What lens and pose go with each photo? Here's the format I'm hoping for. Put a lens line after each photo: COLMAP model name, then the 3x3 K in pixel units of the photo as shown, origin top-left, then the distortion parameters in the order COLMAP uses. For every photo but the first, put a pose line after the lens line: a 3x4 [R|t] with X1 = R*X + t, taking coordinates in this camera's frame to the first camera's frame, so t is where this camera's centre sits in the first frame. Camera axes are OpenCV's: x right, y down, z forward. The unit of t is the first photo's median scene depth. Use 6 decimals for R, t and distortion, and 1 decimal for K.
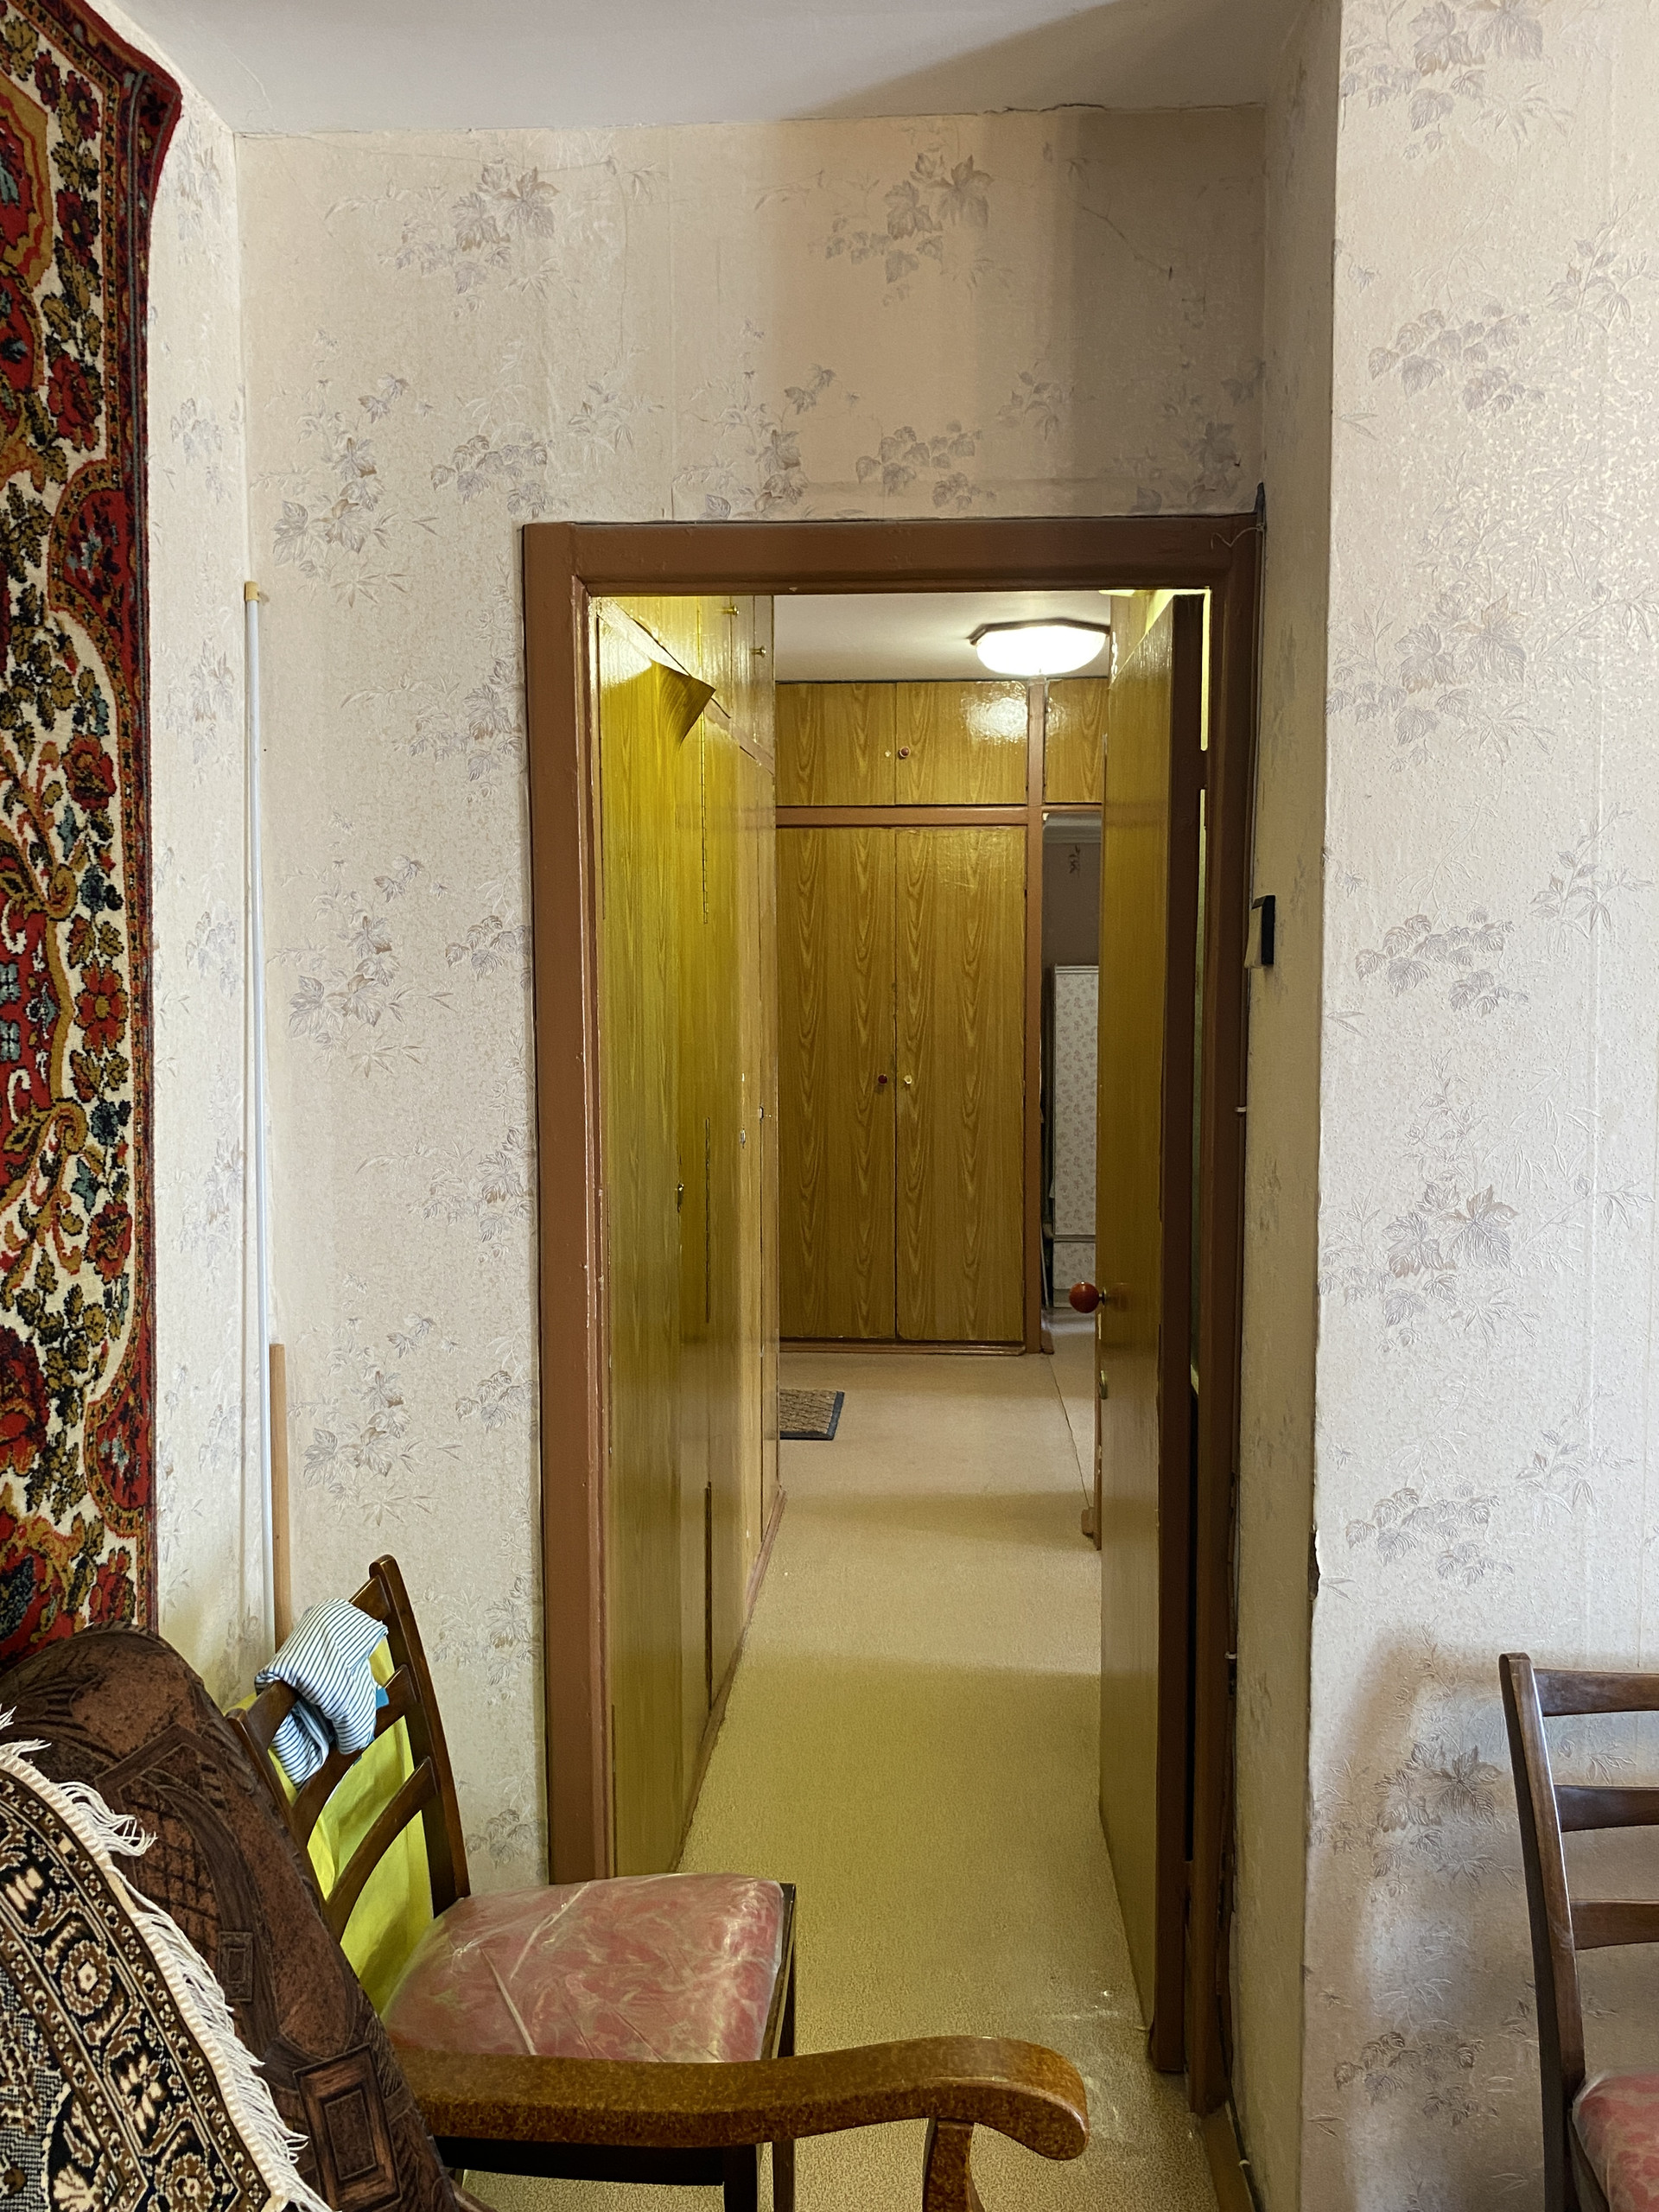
lens RADIAL K [[1785.1, 0, 831.5], [0, 1785.1, 1096.7], [0, 0, 1]] dist [0.029656, -0.028990]
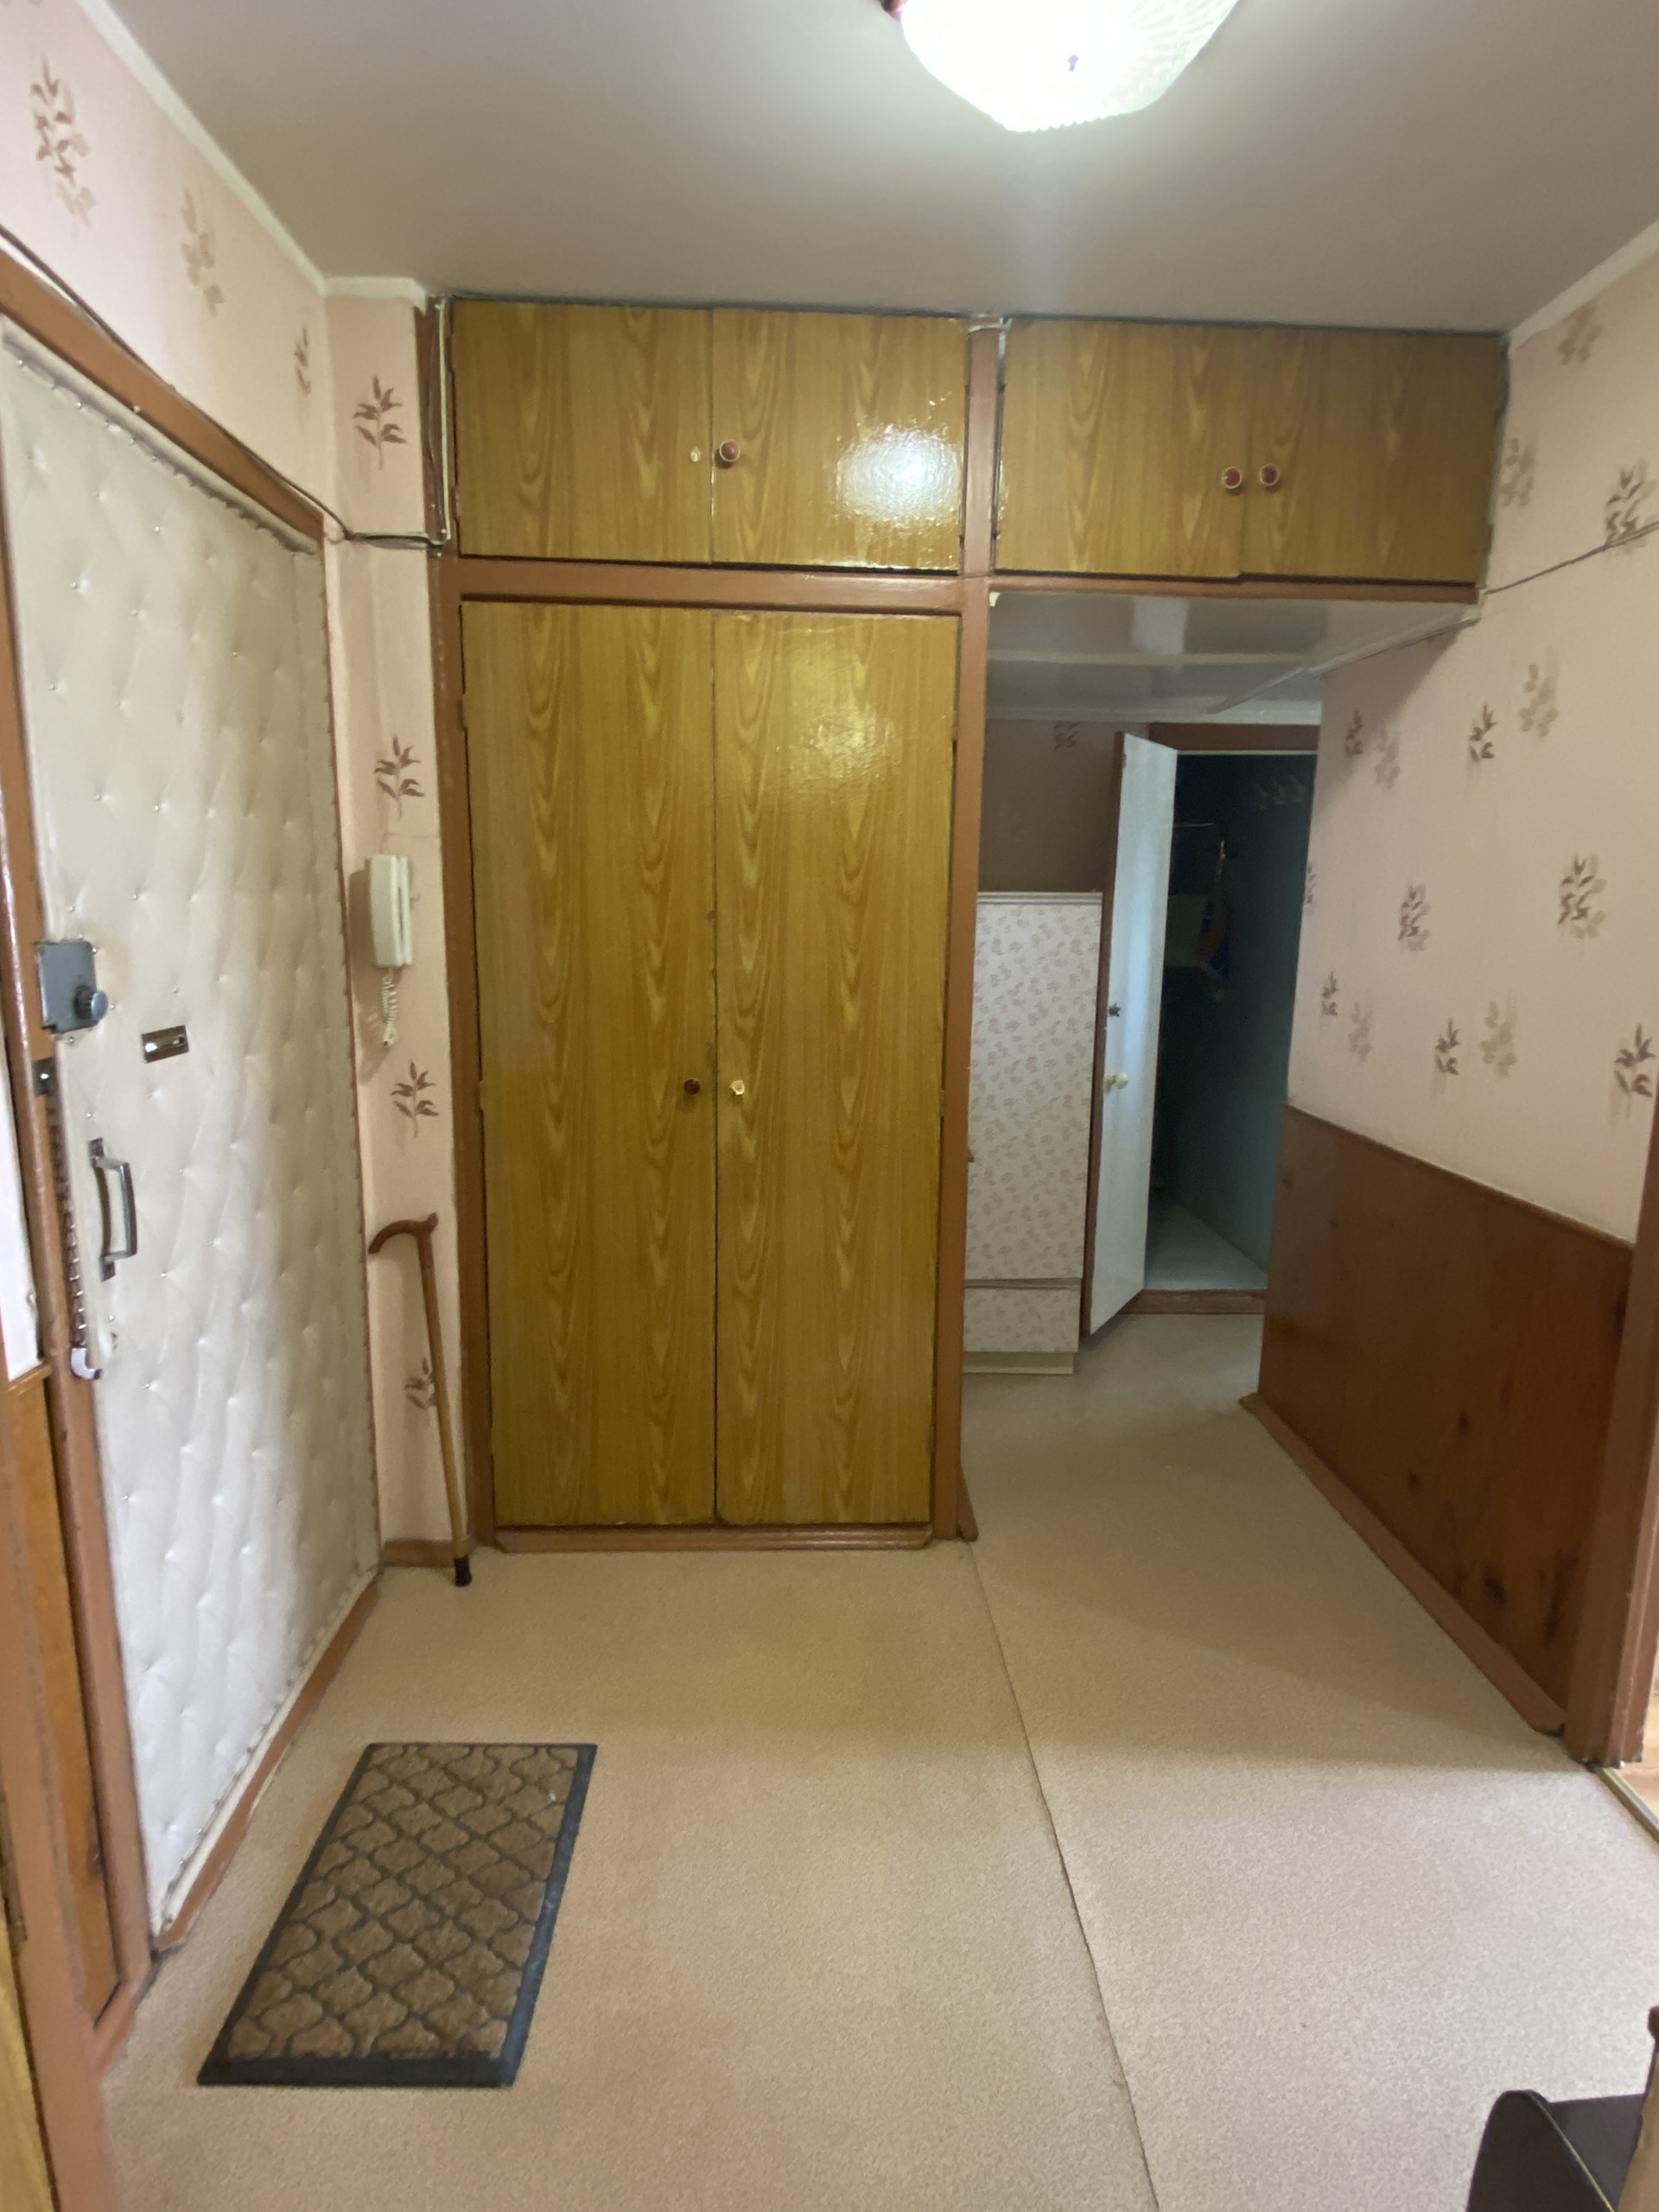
lens RADIAL K [[1152.4, 0, 847.1], [0, 1152.4, 1104.8], [0, 0, 1]] dist [0.057051, 0.000333]
pose [[0.994198, 0.001471, 0.107558, 0.038204], [-0.011734, 0.995423, 0.094842, -0.038658], [-0.106926, -0.095554, 0.989665, 0.638482]]
